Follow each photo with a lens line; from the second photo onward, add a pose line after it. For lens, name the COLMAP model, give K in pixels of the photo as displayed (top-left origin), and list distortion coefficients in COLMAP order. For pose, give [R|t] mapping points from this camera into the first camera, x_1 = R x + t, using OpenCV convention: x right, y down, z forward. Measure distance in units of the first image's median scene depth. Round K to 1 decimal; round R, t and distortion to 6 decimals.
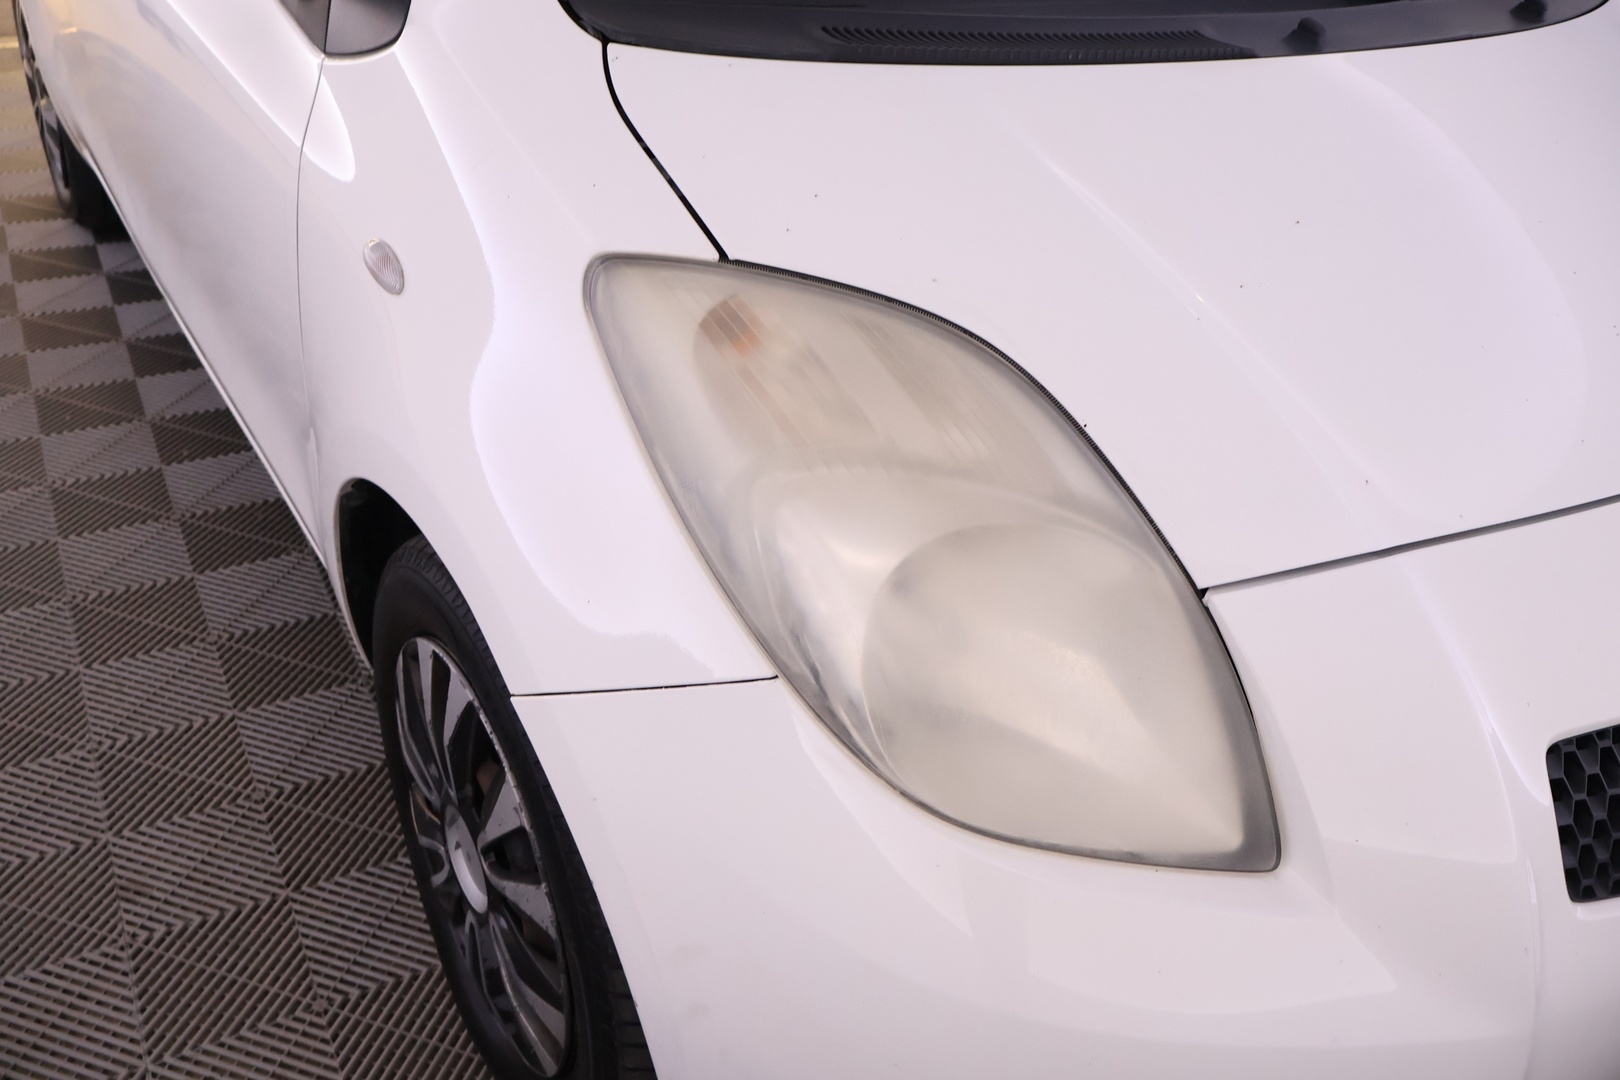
lens RADIAL K [[1339.5, 0, 810.0], [0, 1339.5, 540.0], [0, 0, 1]] dist [0.009372, 0.005764]
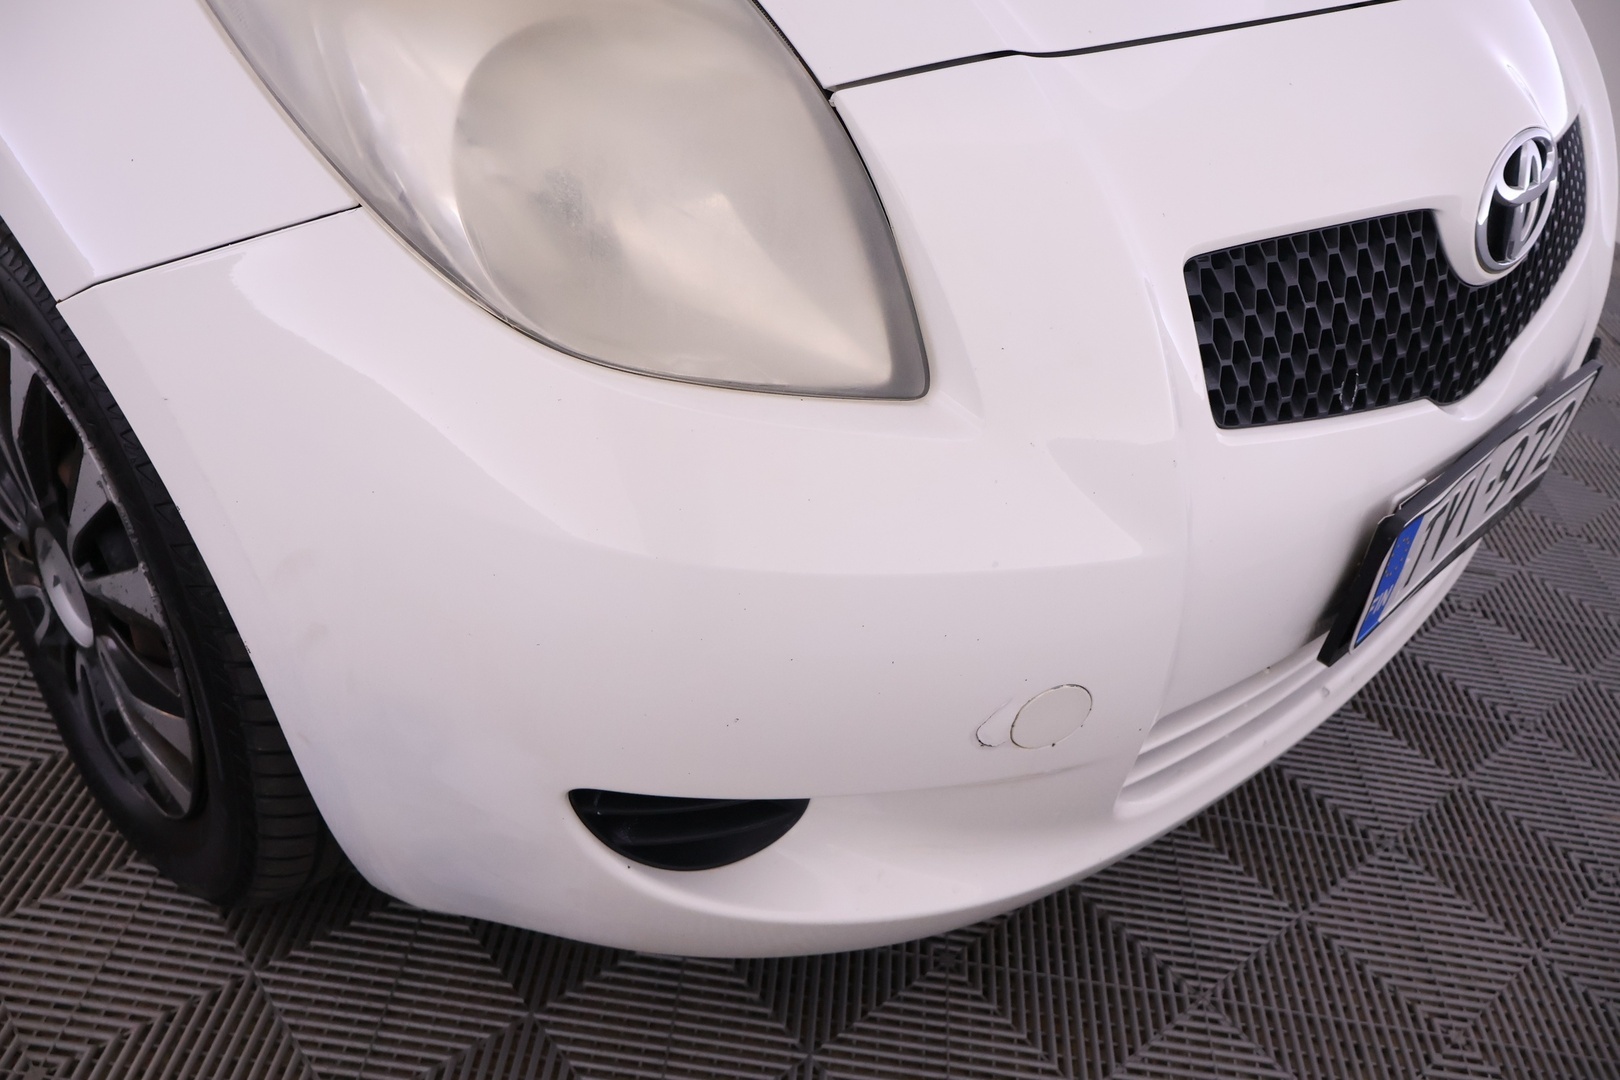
lens RADIAL K [[1361.8, 0, 810.0], [0, 1361.8, 540.0], [0, 0, 1]] dist [-0.001344, 0.004417]
pose [[0.978331, -0.081281, 0.190426, 0.057380], [0.070466, 0.995529, 0.062903, 0.213270], [-0.194687, -0.048121, 0.979684, 0.052103]]
